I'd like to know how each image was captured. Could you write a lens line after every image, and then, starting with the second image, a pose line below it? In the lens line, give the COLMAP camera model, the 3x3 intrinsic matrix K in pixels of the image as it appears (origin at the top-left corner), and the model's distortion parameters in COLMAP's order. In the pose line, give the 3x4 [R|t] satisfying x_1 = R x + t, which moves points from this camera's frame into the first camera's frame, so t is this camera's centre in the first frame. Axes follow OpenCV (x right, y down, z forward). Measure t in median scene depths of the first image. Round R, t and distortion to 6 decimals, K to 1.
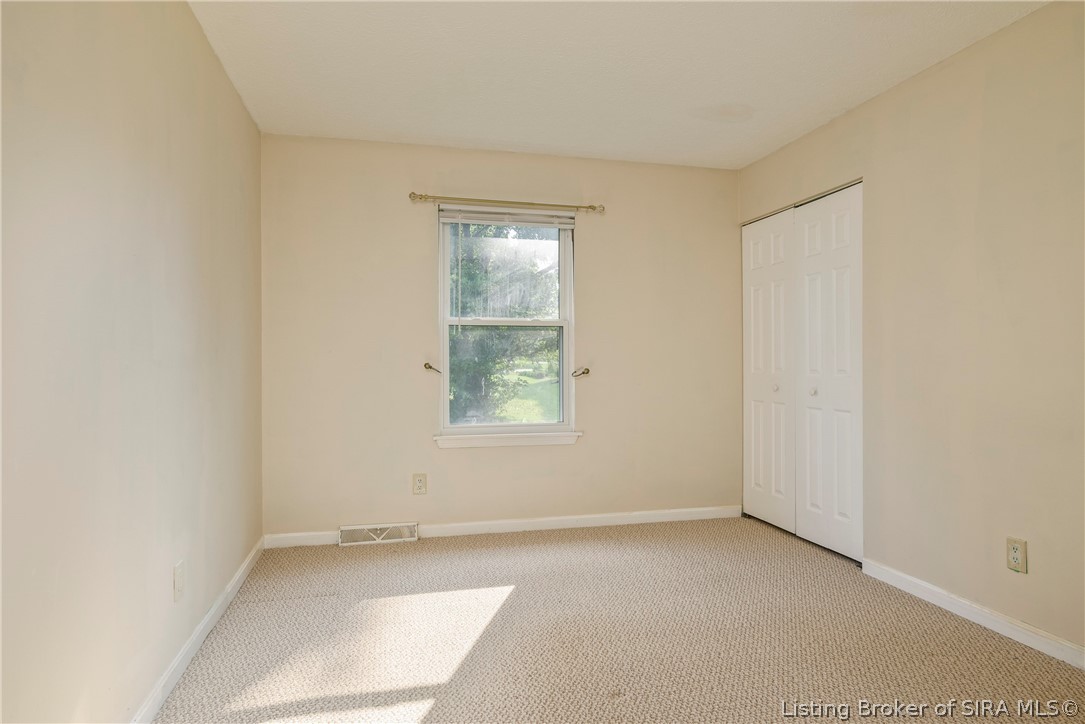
lens RADIAL K [[630.1, 0, 542.5], [0, 630.1, 362.0], [0, 0, 1]] dist [0.003184, 0.000444]
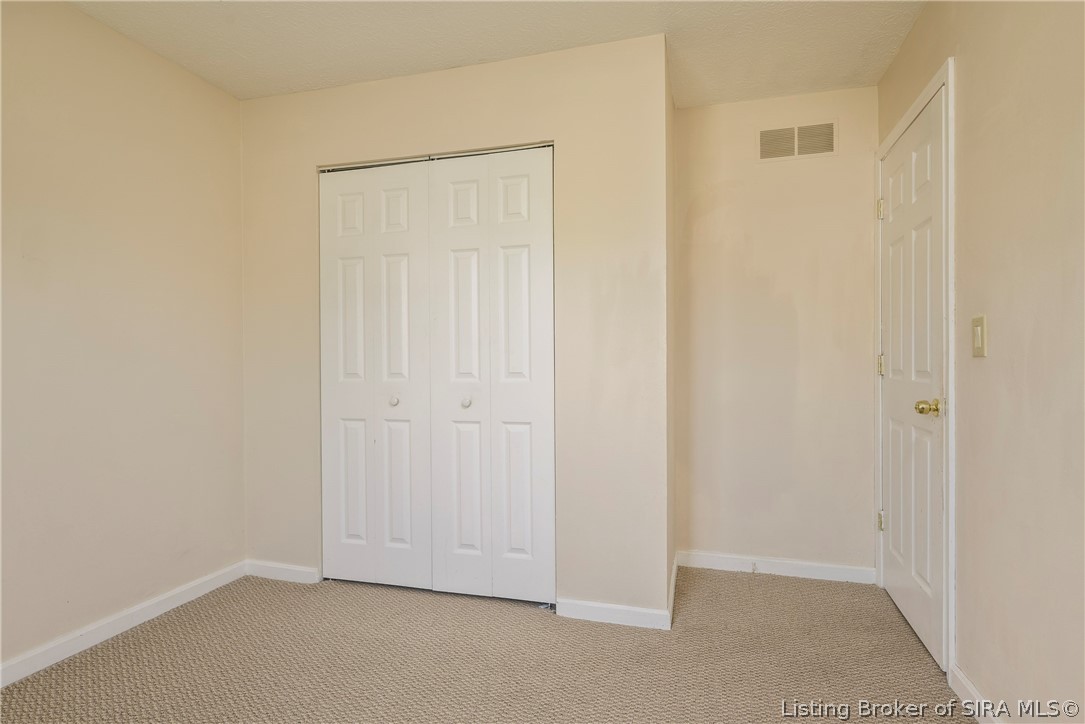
lens RADIAL K [[579.1, 0, 542.7], [0, 579.1, 368.3], [0, 0, 1]] dist [0.001359, 0.000055]
pose [[0.504722, -0.002246, 0.863279, -0.141706], [-0.001495, 0.999993, 0.003476, 0.003807], [-0.863281, -0.003045, 0.504715, 0.555165]]
